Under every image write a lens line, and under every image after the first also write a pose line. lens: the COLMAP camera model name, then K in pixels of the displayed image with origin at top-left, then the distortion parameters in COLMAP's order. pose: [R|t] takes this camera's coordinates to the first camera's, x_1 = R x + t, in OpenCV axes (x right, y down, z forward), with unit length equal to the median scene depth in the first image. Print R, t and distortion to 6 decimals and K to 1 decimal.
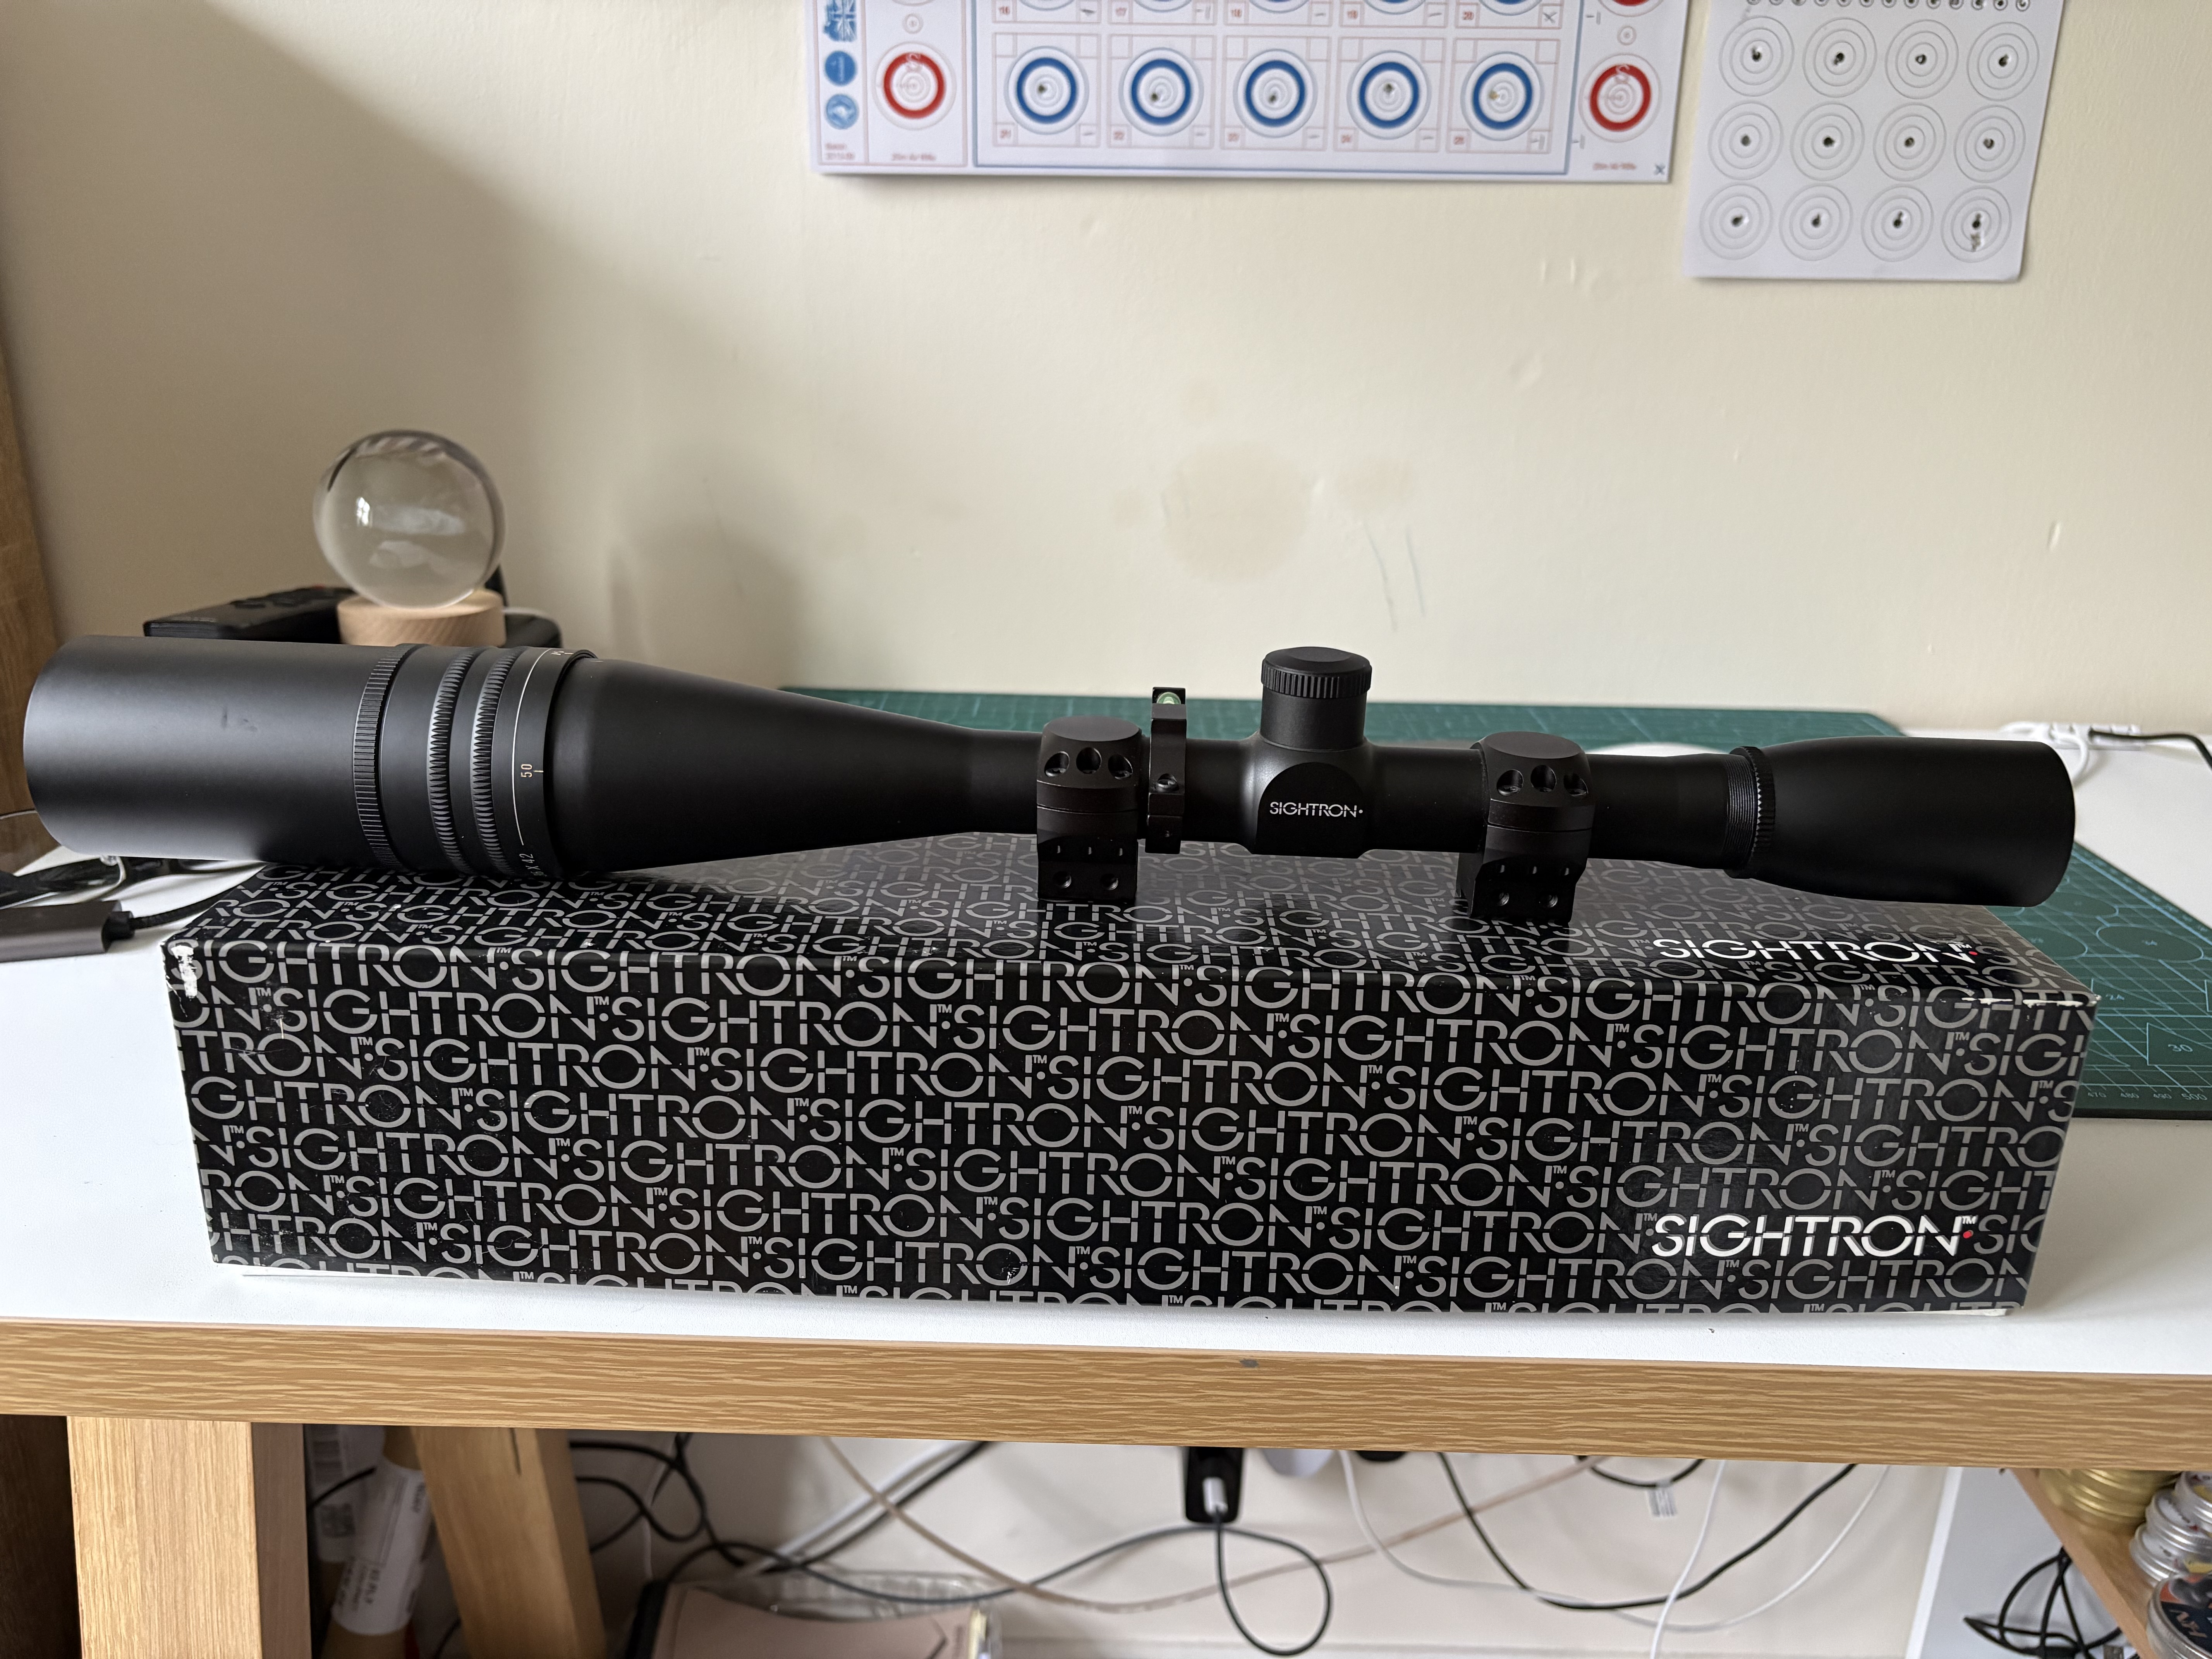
lens RADIAL K [[1688.2, 0, 1101.3], [0, 1688.2, 826.8], [0, 0, 1]] dist [0.032630, -0.025658]
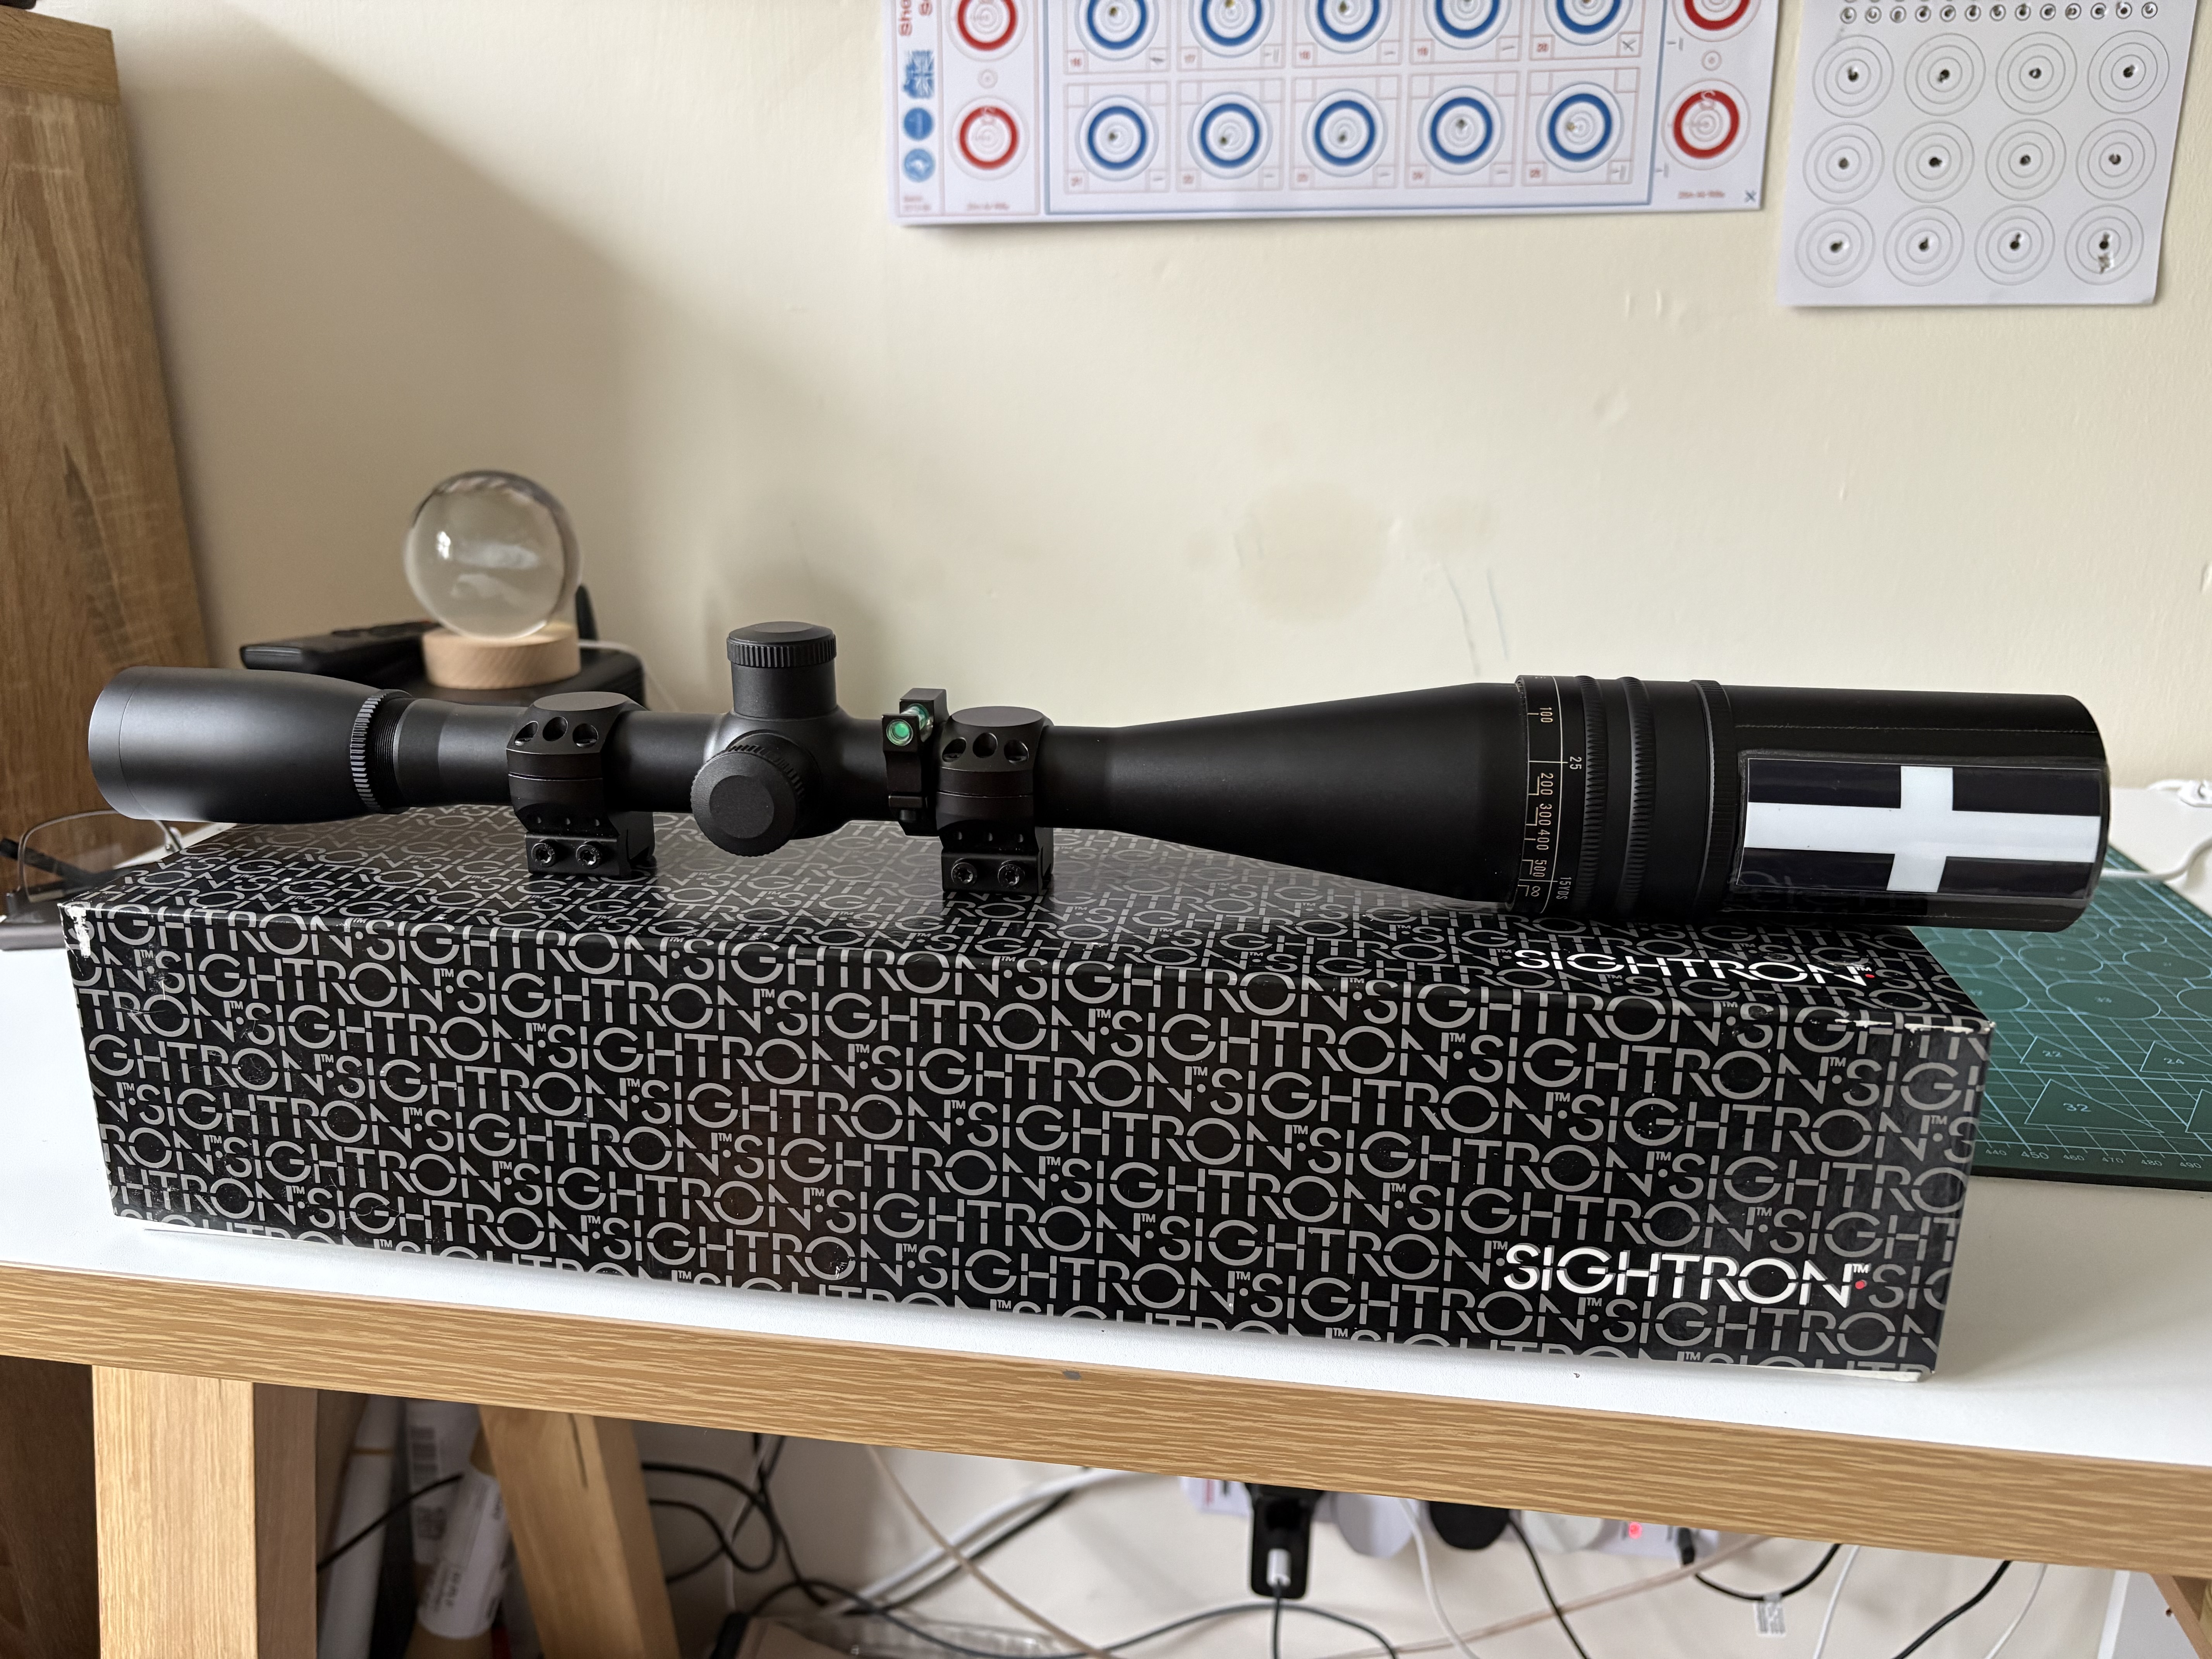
lens RADIAL K [[1688.2, 0, 1092.7], [0, 1688.2, 825.9], [0, 0, 1]] dist [0.032630, -0.025658]
pose [[0.990143, 0.021836, -0.138351, 0.219800], [-0.028008, 0.998690, -0.042824, 0.043906], [0.137234, 0.046277, 0.989457, 0.030207]]
